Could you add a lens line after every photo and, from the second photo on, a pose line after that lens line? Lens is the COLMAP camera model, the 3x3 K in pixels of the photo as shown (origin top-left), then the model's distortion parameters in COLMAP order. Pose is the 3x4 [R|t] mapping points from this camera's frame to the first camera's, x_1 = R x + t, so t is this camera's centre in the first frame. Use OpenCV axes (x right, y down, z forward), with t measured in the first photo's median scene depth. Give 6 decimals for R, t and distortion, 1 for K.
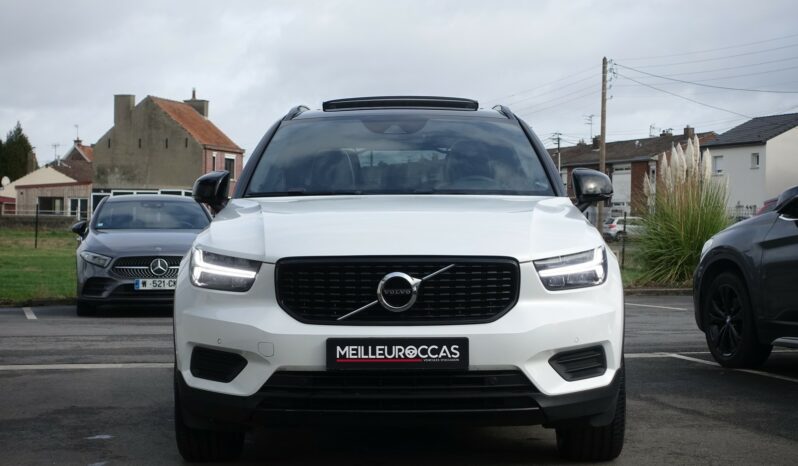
lens RADIAL K [[1454.6, 0, 399.0], [0, 1454.6, 233.0], [0, 0, 1]] dist [-0.051112, -0.279238]
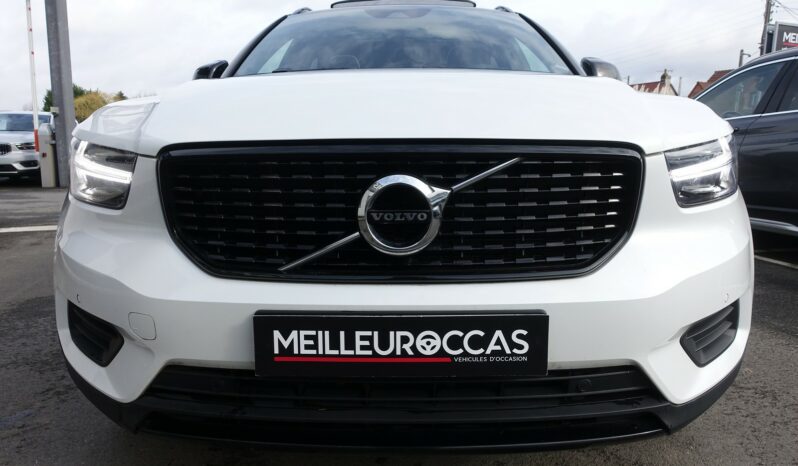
lens RADIAL K [[540.6, 0, 399.0], [0, 540.6, 233.0], [0, 0, 1]] dist [-0.005274, -0.003805]
pose [[0.999989, 0.000486, -0.004671, -0.000465], [0.000238, 0.988135, 0.153589, 0.018602], [0.004691, -0.153588, 0.988124, 0.820617]]
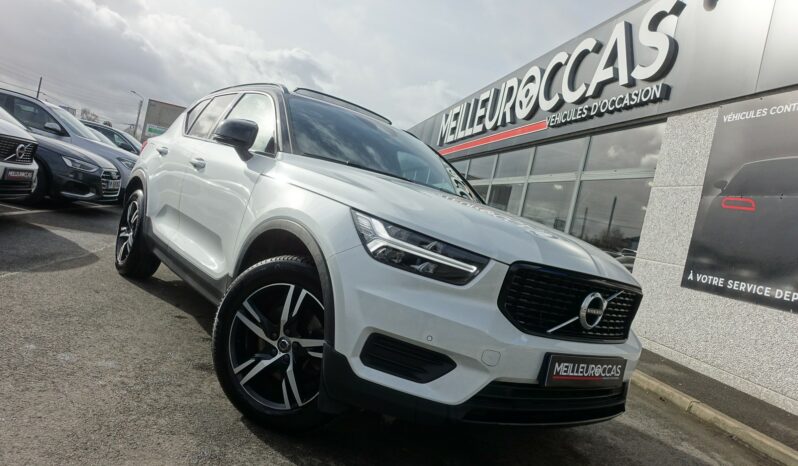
lens RADIAL K [[540.6, 0, 399.0], [0, 540.6, 233.0], [0, 0, 1]] dist [-0.005274, -0.003805]
pose [[0.763467, 0.179357, 0.620443, -0.357702], [-0.230109, 0.973163, 0.001832, 0.017186], [-0.603464, -0.144168, 0.784249, 0.785741]]
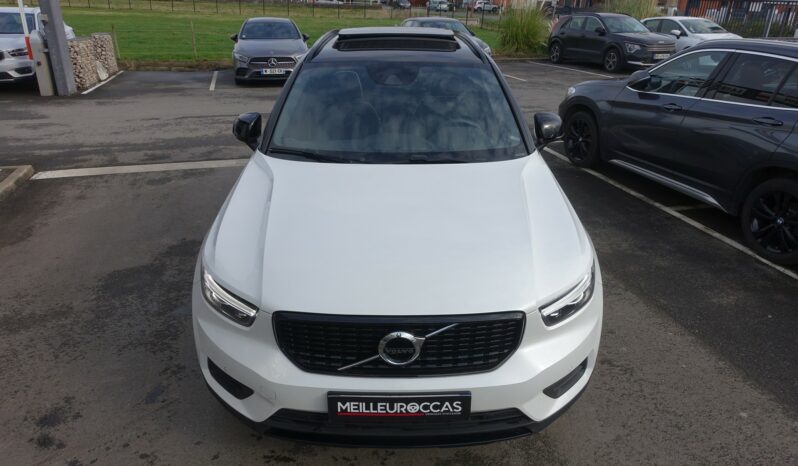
lens RADIAL K [[540.6, 0, 399.0], [0, 540.6, 233.0], [0, 0, 1]] dist [-0.005274, -0.003805]
pose [[0.999827, 0.001729, 0.018536, -0.008147], [-0.008779, 0.921806, 0.387552, -0.168642], [-0.016416, -0.387648, 0.921661, 0.698903]]
